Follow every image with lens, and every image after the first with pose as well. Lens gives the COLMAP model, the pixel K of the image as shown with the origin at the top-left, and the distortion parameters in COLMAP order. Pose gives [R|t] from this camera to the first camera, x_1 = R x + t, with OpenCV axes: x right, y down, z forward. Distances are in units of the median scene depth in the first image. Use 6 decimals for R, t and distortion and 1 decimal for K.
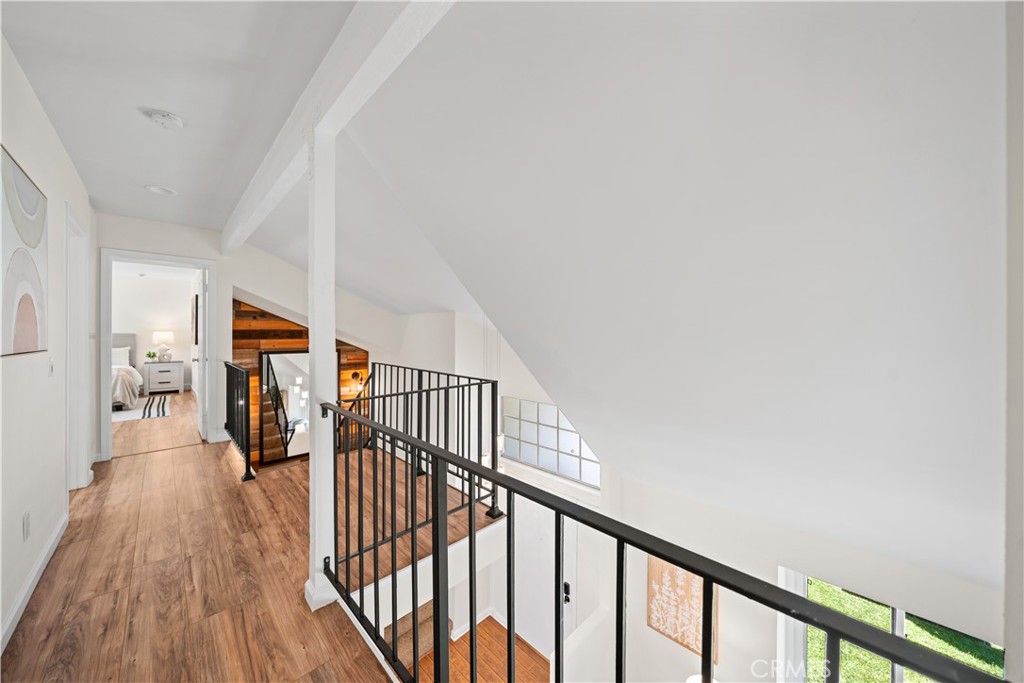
lens RADIAL K [[357.4, 0, 513.0], [0, 357.4, 336.7], [0, 0, 1]] dist [-0.003236, 0.000042]
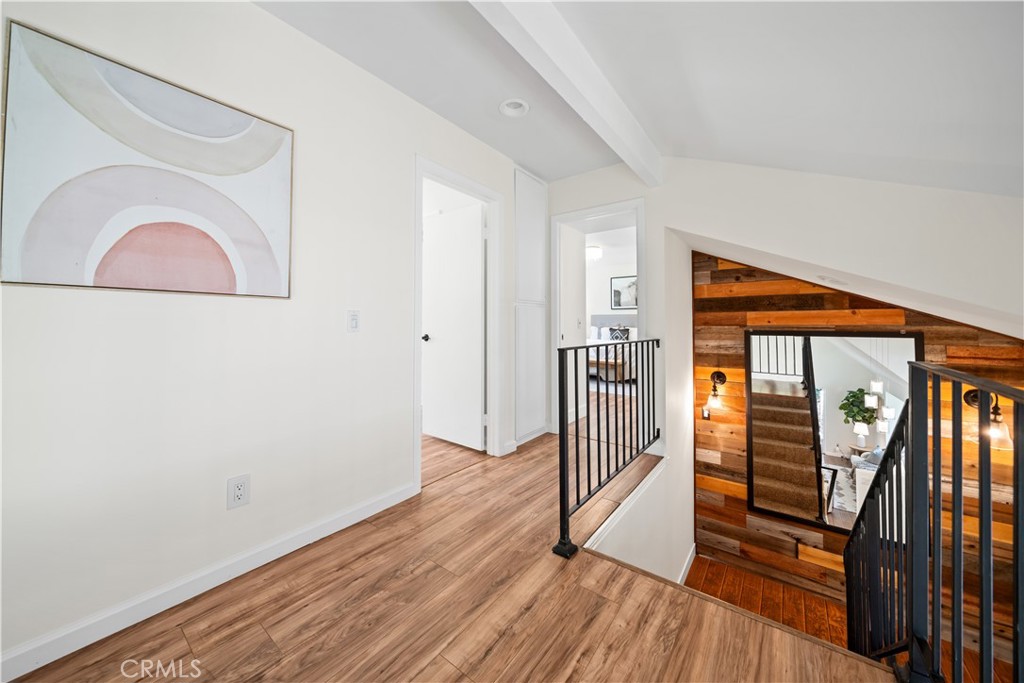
lens RADIAL K [[357.4, 0, 494.2], [0, 357.4, 318.0], [0, 0, 1]] dist [-0.003236, 0.000042]
pose [[0.113192, -0.006237, -0.993554, -0.122170], [-0.005963, 0.999958, -0.006957, 0.026785], [0.993555, 0.006712, 0.113151, 0.482927]]
